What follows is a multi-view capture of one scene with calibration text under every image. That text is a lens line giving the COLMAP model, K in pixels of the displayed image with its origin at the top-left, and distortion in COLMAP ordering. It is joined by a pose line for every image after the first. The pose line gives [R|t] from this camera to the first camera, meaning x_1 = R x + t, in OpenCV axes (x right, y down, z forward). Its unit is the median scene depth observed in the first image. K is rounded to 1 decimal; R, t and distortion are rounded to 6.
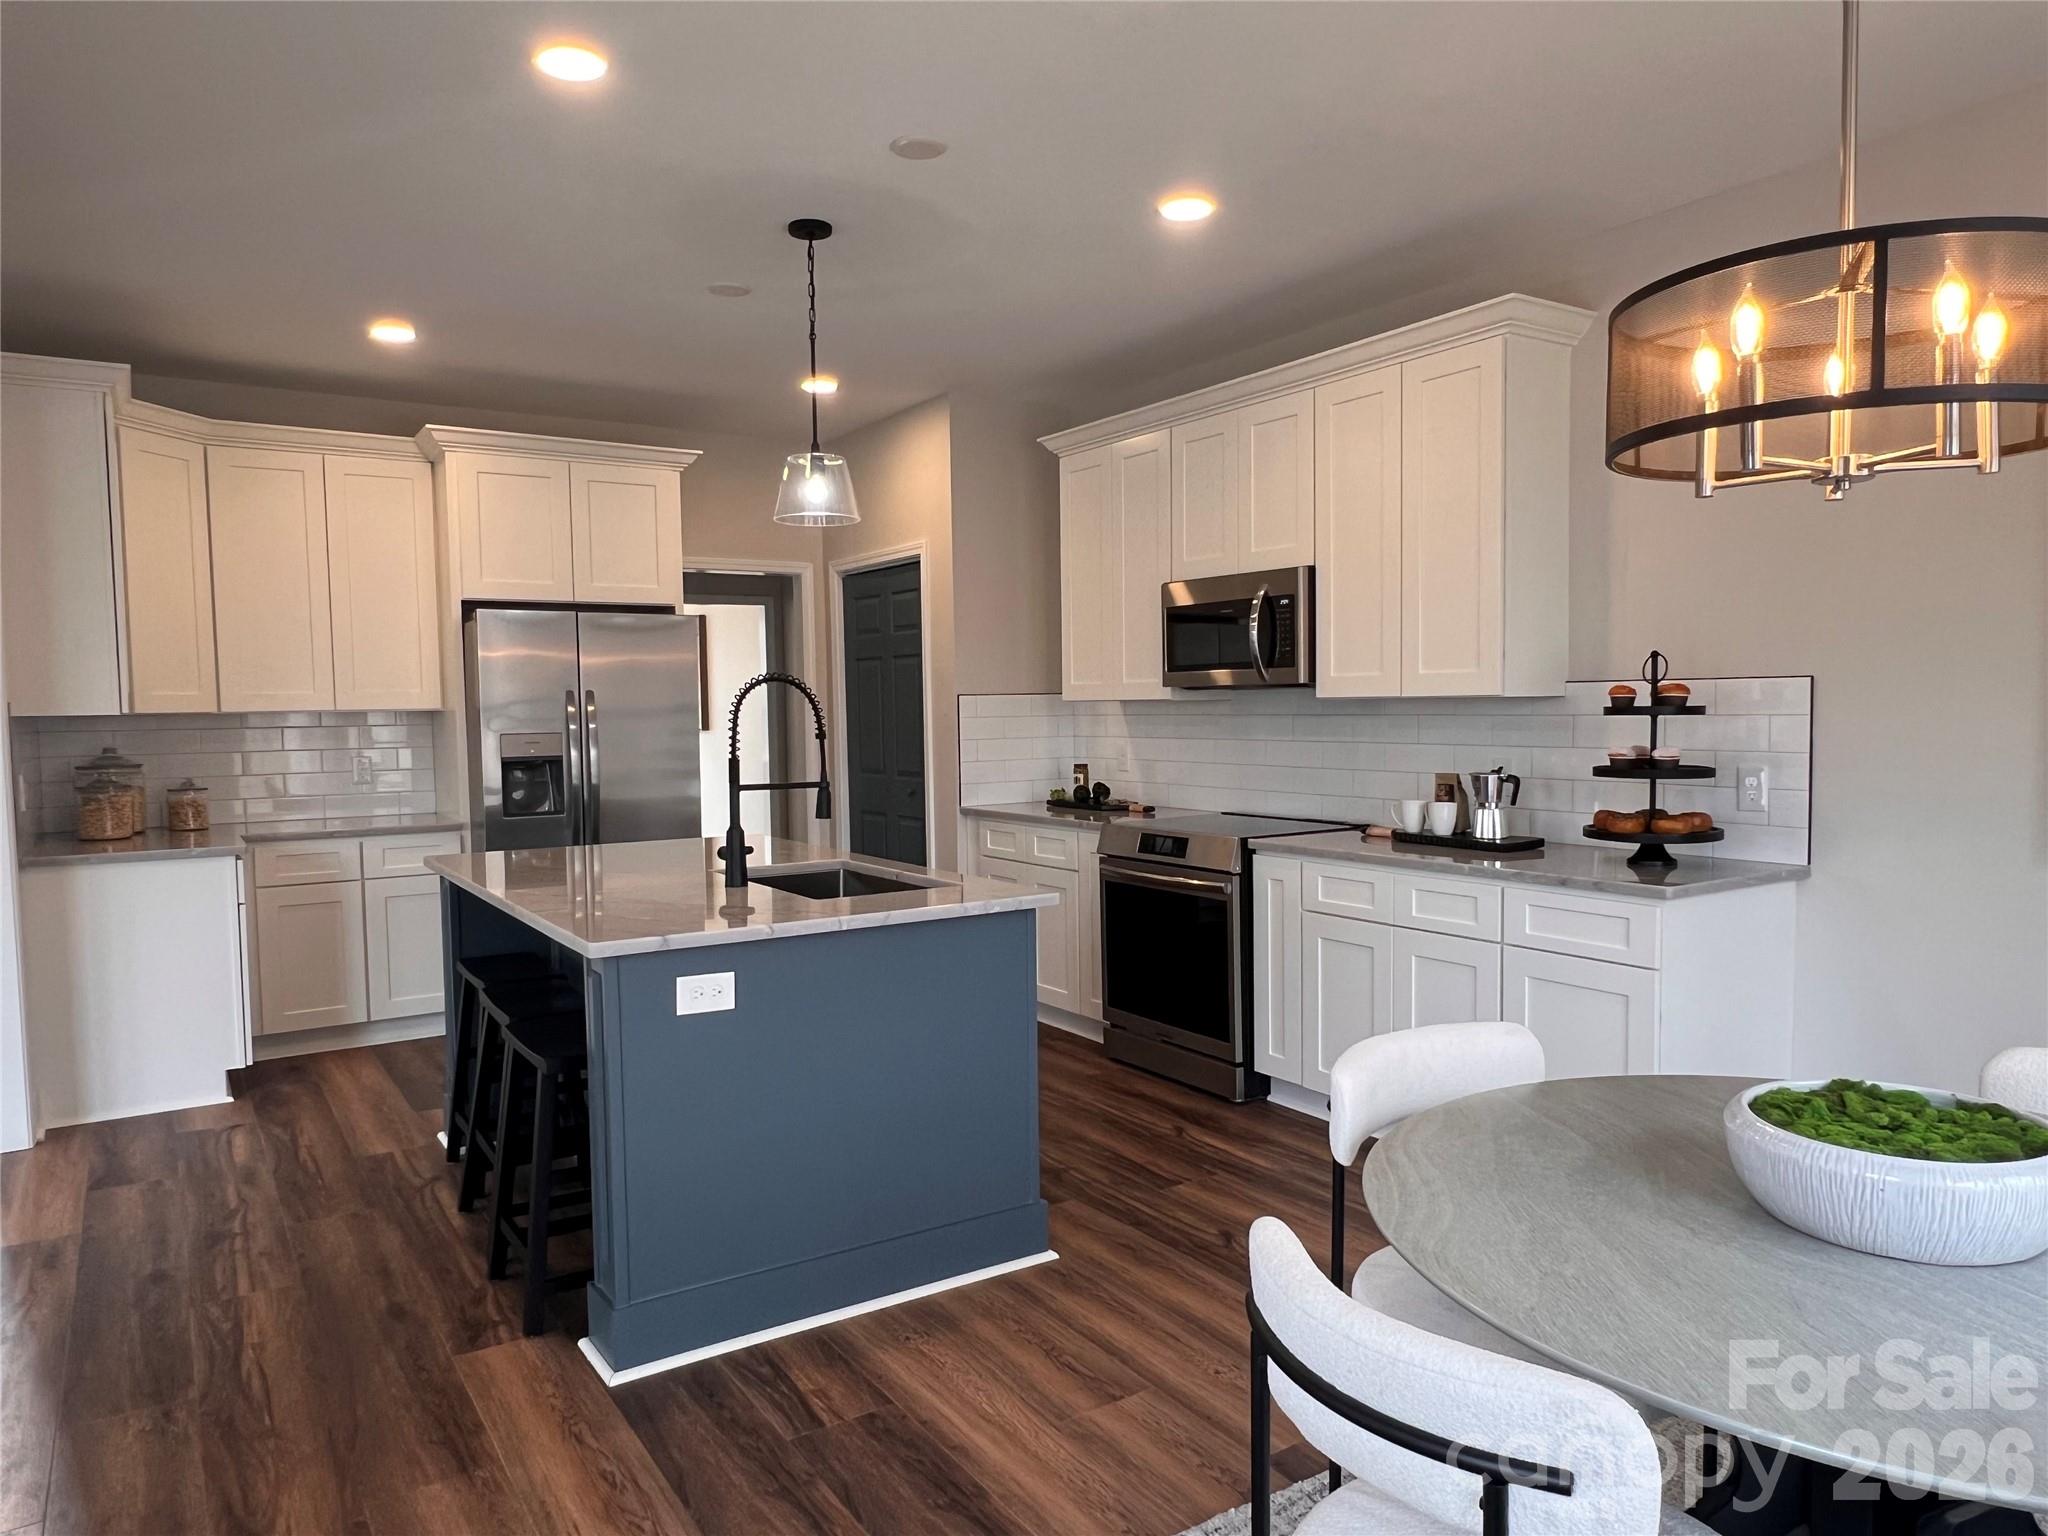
lens RADIAL K [[1334.4, 0, 1024.0], [0, 1334.4, 768.0], [0, 0, 1]] dist [0.001374, 0.001885]
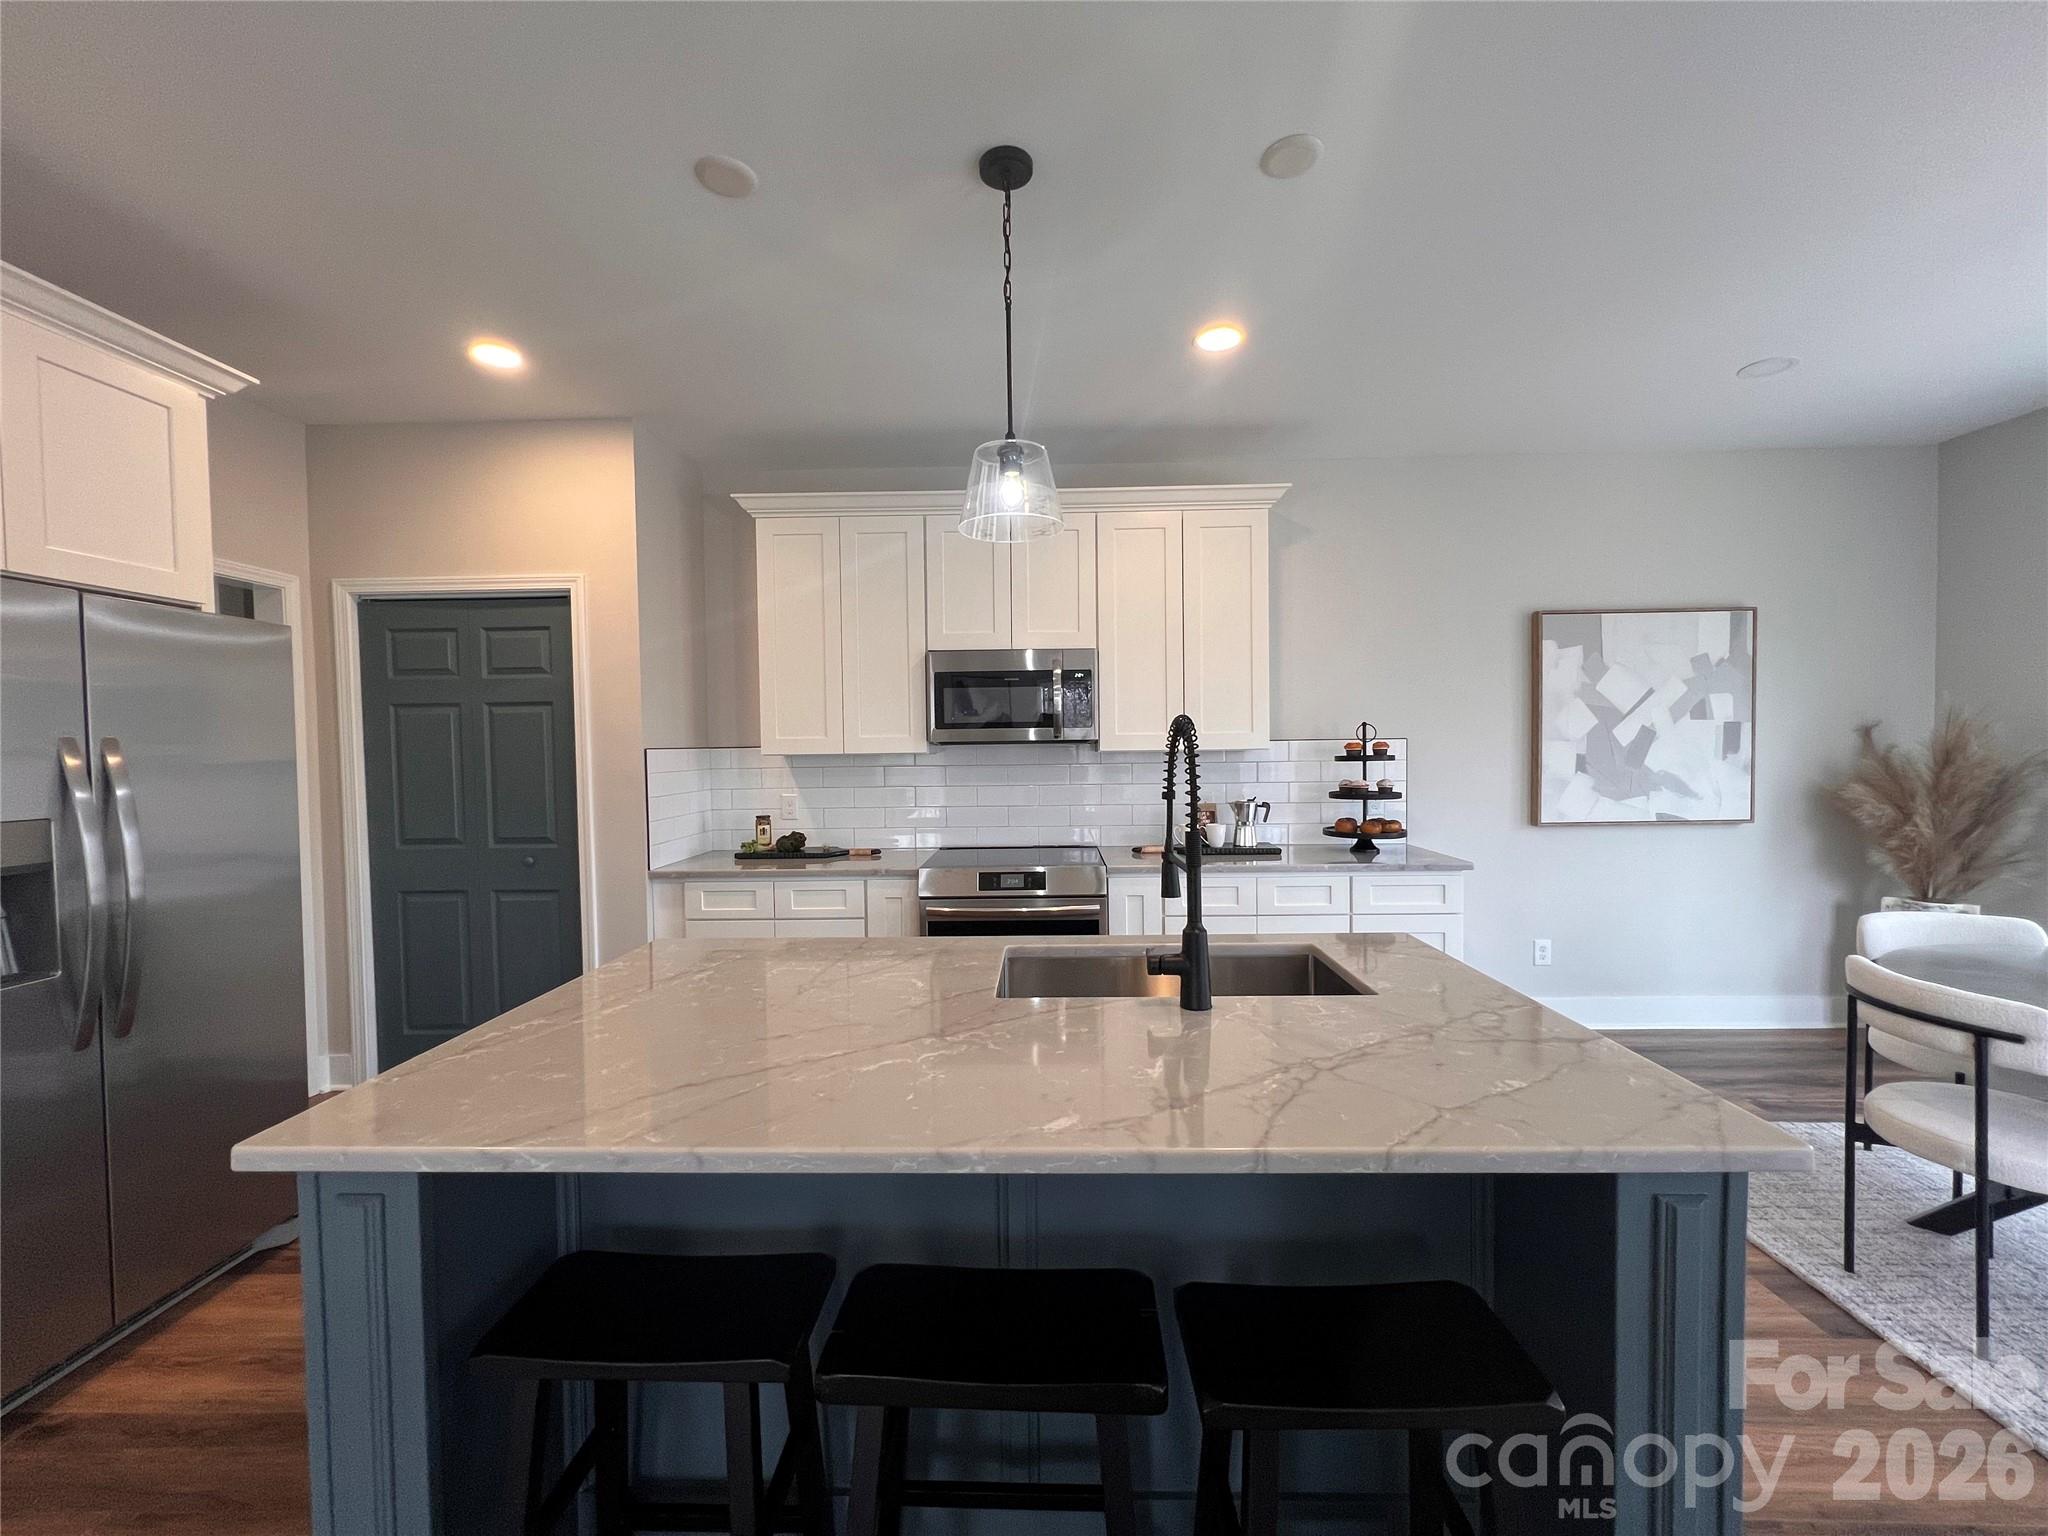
lens RADIAL K [[830.2, 0, 1024.0], [0, 830.2, 768.0], [0, 0, 1]] dist [-0.002098, -0.000228]
pose [[0.569381, -0.005525, 0.822055, -0.424338], [0.045557, 0.998653, -0.024842, -0.016974], [-0.820810, 0.051595, 0.568866, 0.530688]]
